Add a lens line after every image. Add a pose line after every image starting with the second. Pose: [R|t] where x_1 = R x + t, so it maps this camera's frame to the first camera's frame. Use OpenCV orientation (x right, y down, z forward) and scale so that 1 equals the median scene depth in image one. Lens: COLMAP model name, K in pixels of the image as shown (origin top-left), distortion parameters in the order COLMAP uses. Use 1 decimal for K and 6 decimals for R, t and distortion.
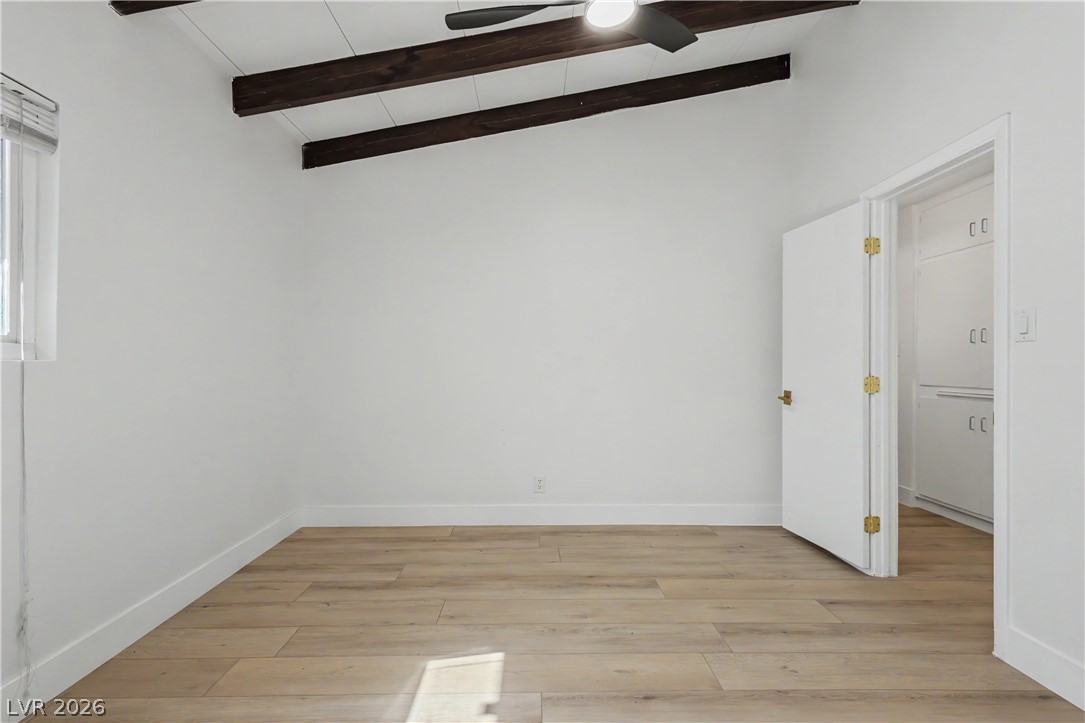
lens RADIAL K [[497.8, 0, 536.9], [0, 497.8, 361.9], [0, 0, 1]] dist [0.004074, -0.001946]
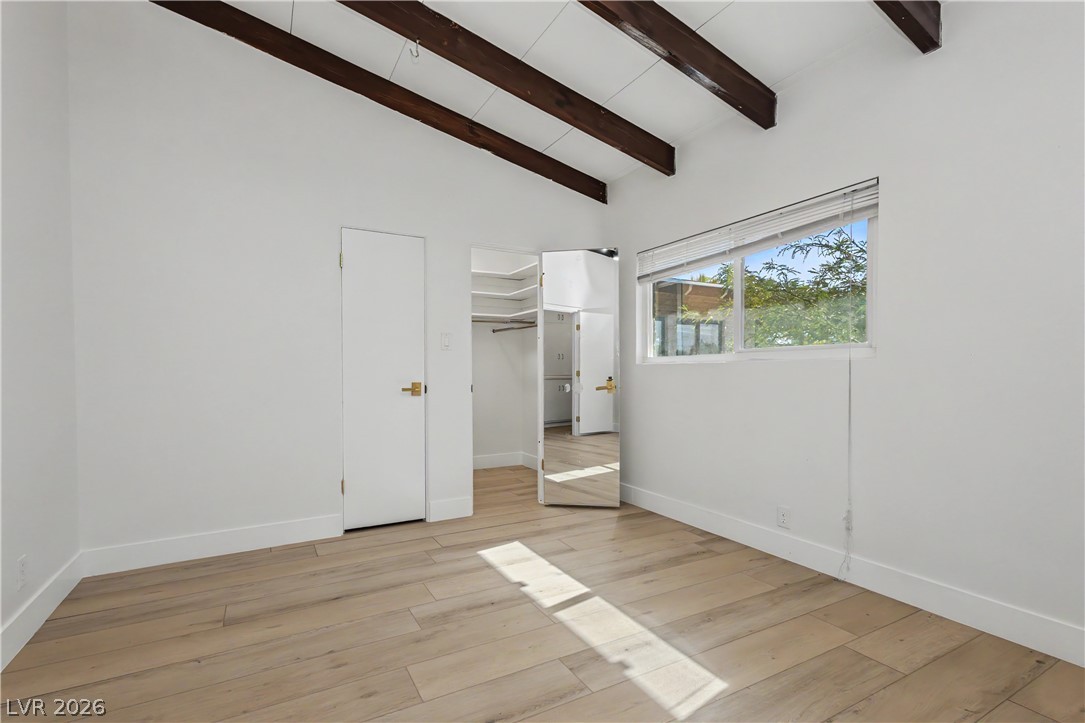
lens RADIAL K [[497.8, 0, 546.5], [0, 497.8, 373.1], [0, 0, 1]] dist [0.004074, -0.001946]
pose [[-0.875979, -0.001426, -0.482348, 0.481110], [-0.001224, 0.999999, -0.000733, 0.038020], [0.482348, -0.000052, -0.875979, 1.559294]]
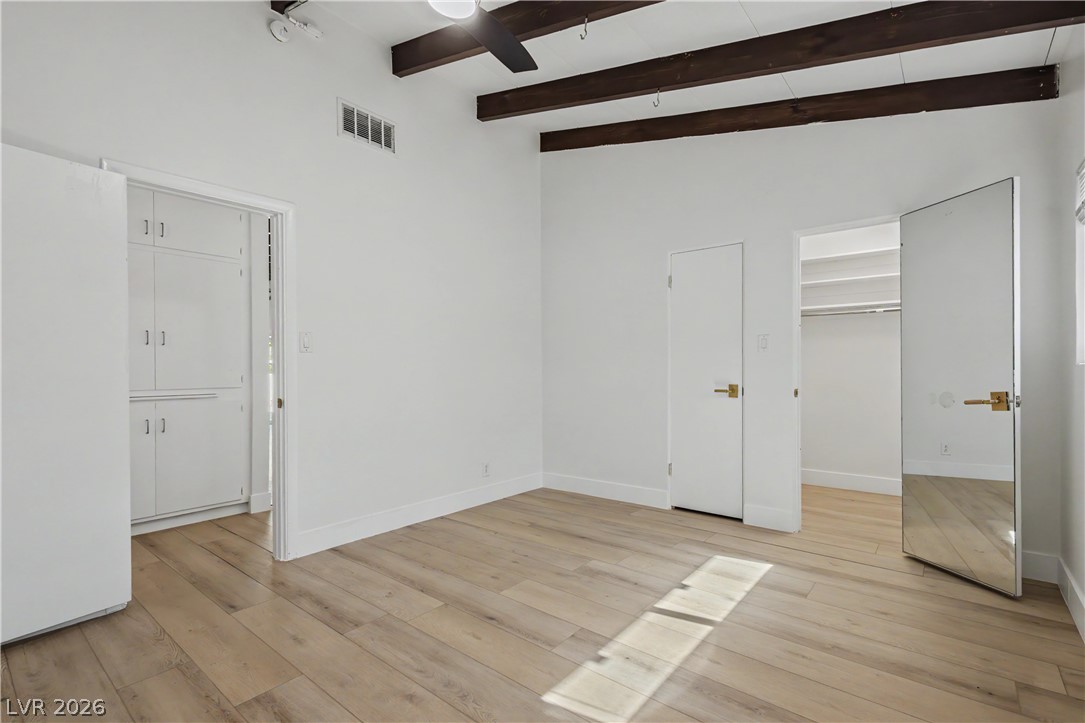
lens RADIAL K [[497.8, 0, 544.7], [0, 497.8, 362.4], [0, 0, 1]] dist [0.004074, -0.001946]
pose [[-0.770522, 0.006205, 0.637384, -0.619789], [-0.001000, 0.999940, -0.010944, 0.009763], [-0.637413, -0.009070, -0.770469, 1.641382]]
